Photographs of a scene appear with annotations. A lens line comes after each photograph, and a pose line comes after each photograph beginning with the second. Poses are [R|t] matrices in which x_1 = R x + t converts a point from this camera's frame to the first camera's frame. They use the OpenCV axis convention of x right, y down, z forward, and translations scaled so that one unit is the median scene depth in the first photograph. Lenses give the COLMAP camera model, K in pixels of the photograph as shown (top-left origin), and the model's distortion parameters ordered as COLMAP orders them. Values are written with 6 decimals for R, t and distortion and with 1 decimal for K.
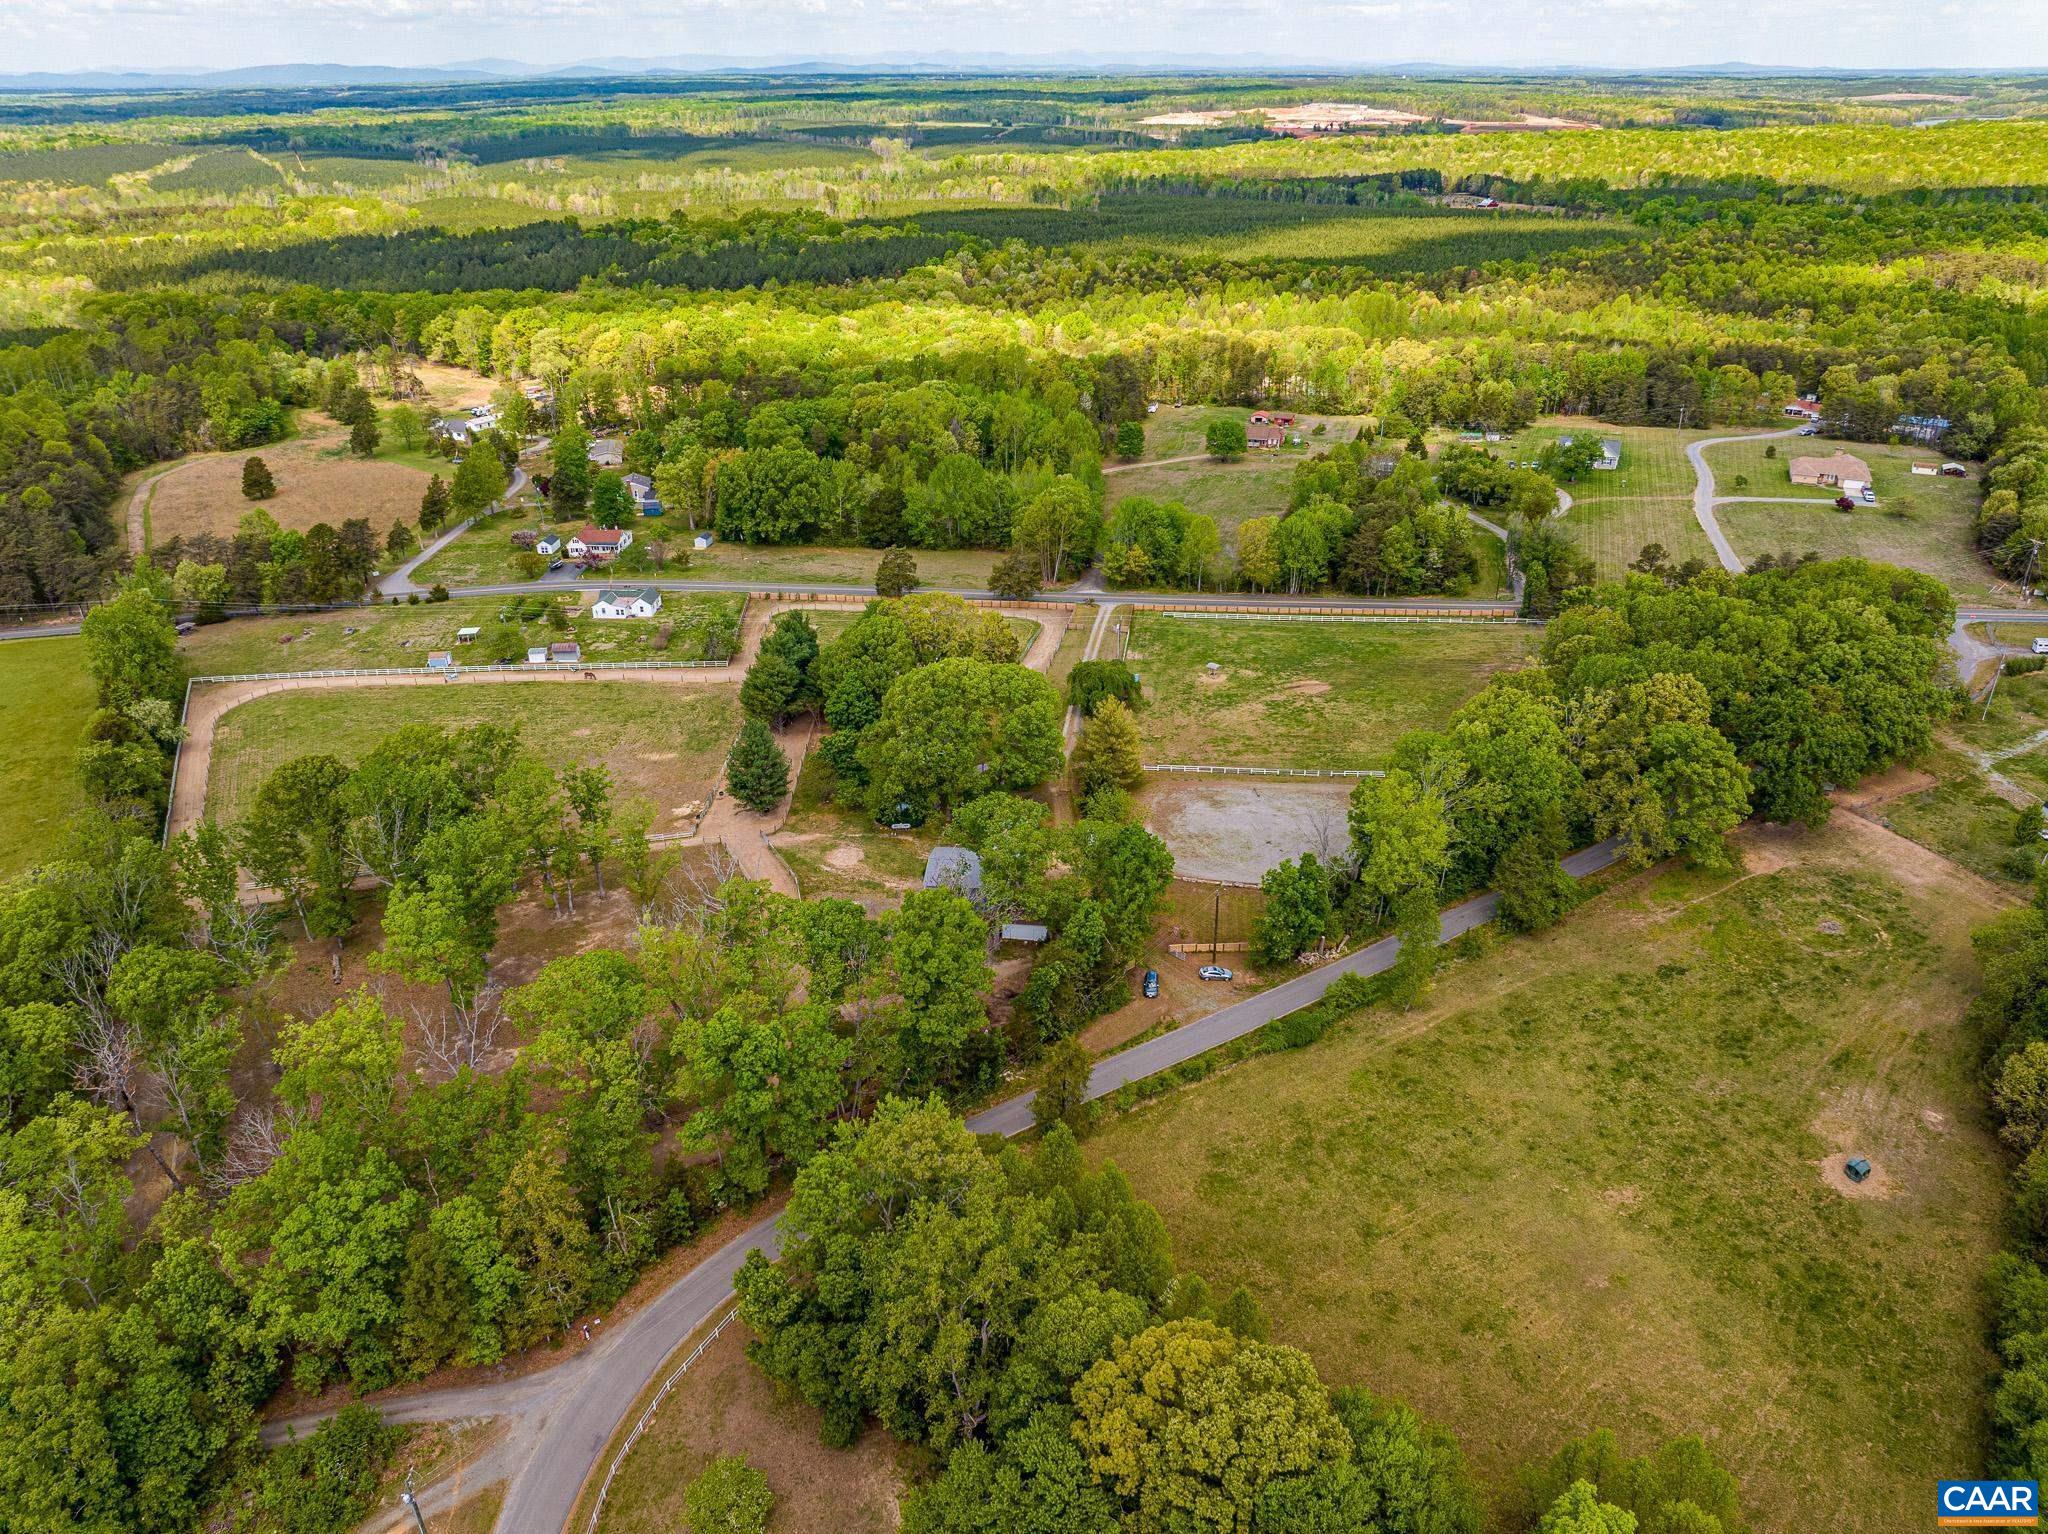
lens RADIAL K [[1417.5, 0, 1024.0], [0, 1417.5, 767.0], [0, 0, 1]] dist [-0.061103, 0.042316]
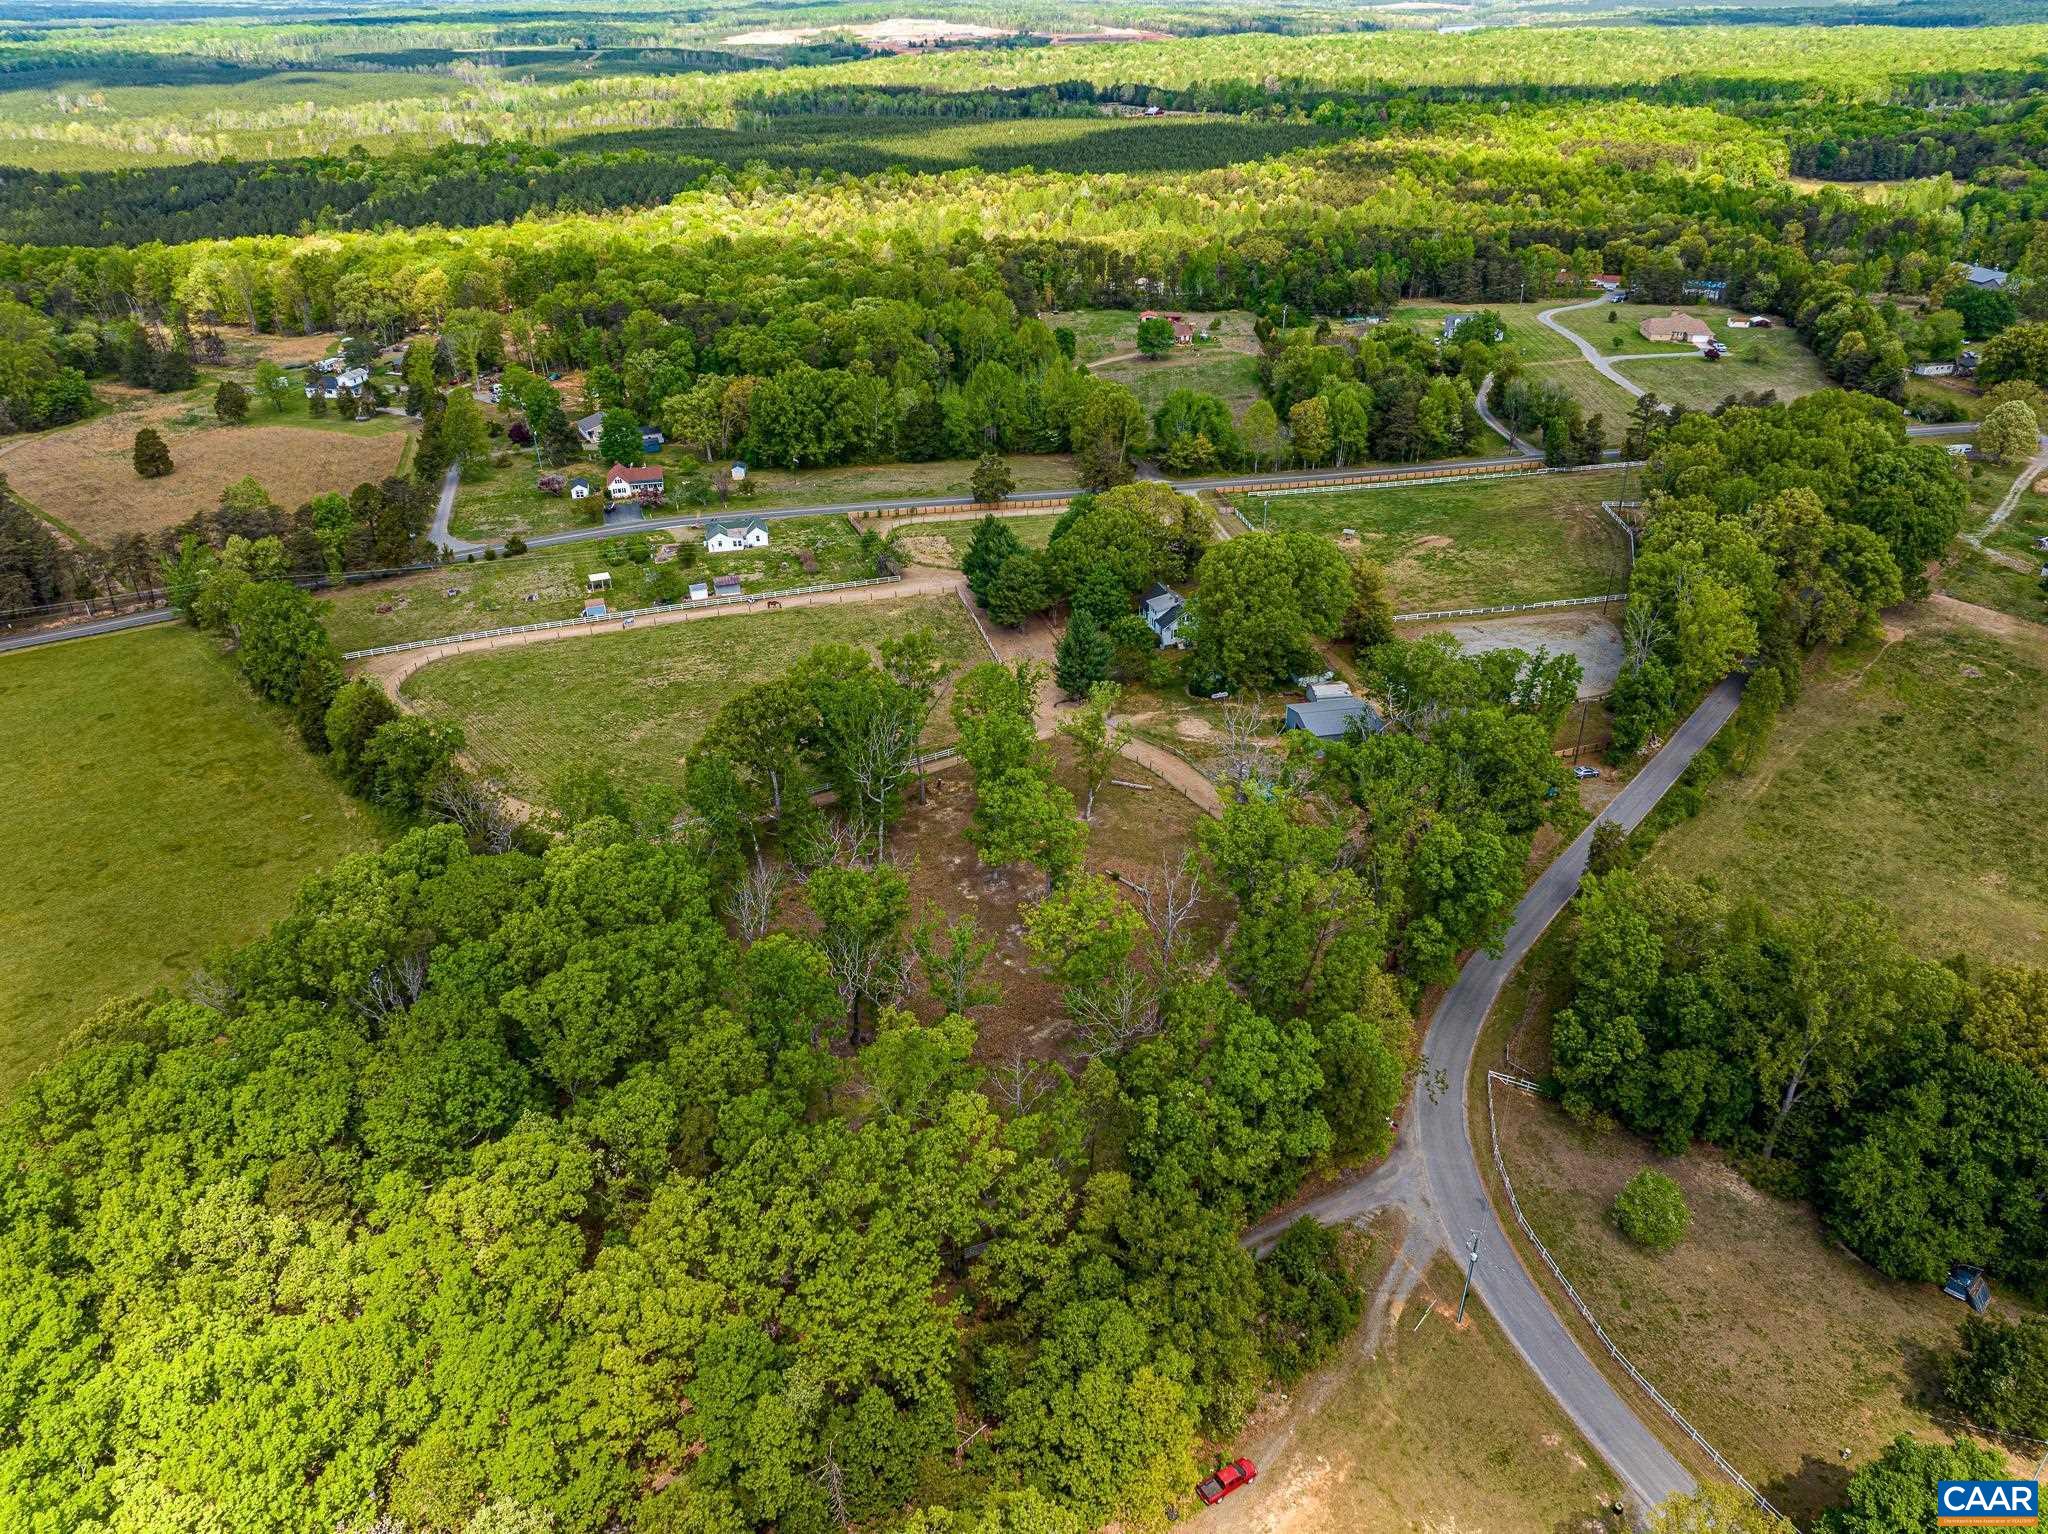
lens RADIAL K [[1417.5, 0, 1024.0], [0, 1417.5, 767.0], [0, 0, 1]] dist [-0.061103, 0.042316]
pose [[0.958244, -0.140564, 0.249018, -0.326695], [0.128562, 0.989640, 0.063907, 0.005455], [-0.255421, -0.029224, 0.966388, 0.003150]]
